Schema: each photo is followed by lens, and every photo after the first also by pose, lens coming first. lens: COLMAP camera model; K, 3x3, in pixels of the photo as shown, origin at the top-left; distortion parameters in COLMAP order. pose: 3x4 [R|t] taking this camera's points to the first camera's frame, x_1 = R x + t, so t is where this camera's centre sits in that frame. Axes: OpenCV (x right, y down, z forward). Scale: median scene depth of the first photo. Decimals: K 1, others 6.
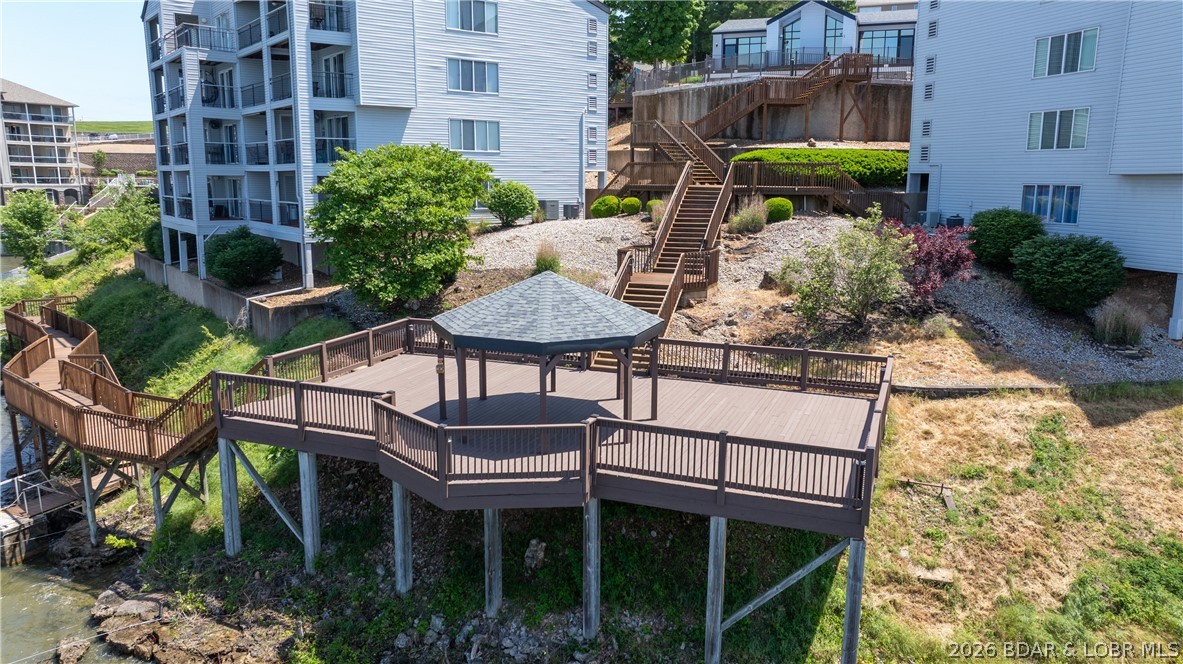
lens RADIAL K [[830.1, 0, 598.2], [0, 830.1, 327.7], [0, 0, 1]] dist [-0.037328, 0.036642]
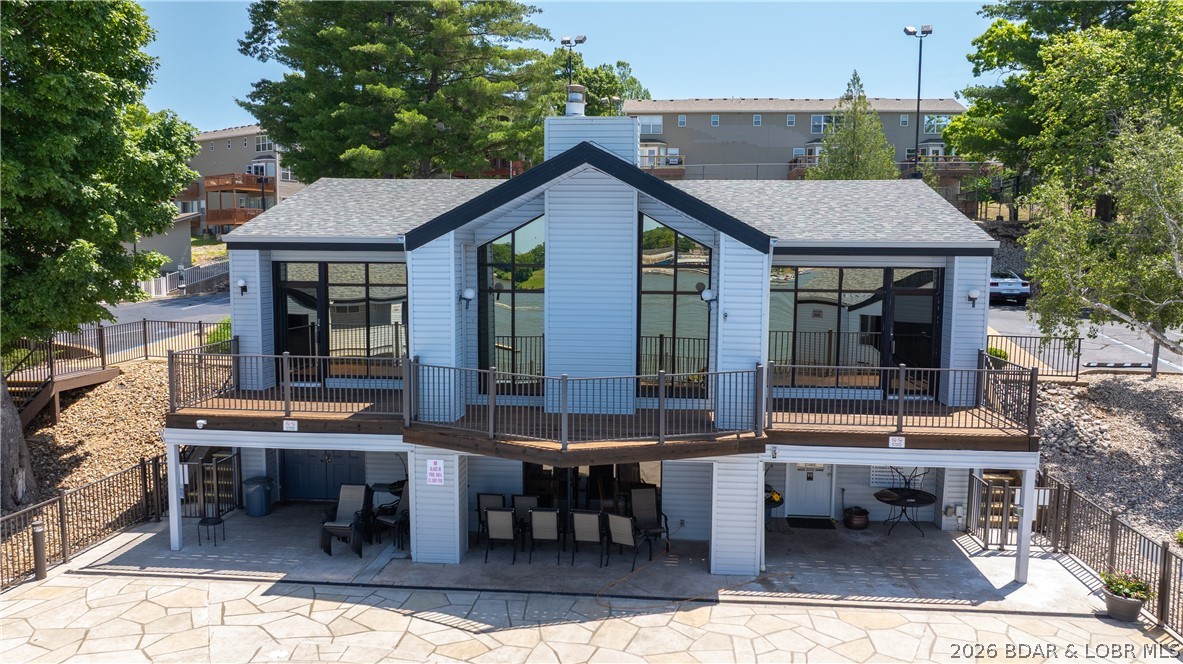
lens RADIAL K [[830.1, 0, 598.2], [0, 830.1, 327.7], [0, 0, 1]] dist [-0.037328, 0.036642]
pose [[0.939308, -0.023681, 0.342257, 0.191820], [0.059153, 0.993853, -0.093576, -0.353744], [-0.337938, 0.108142, 0.934935, 0.830210]]
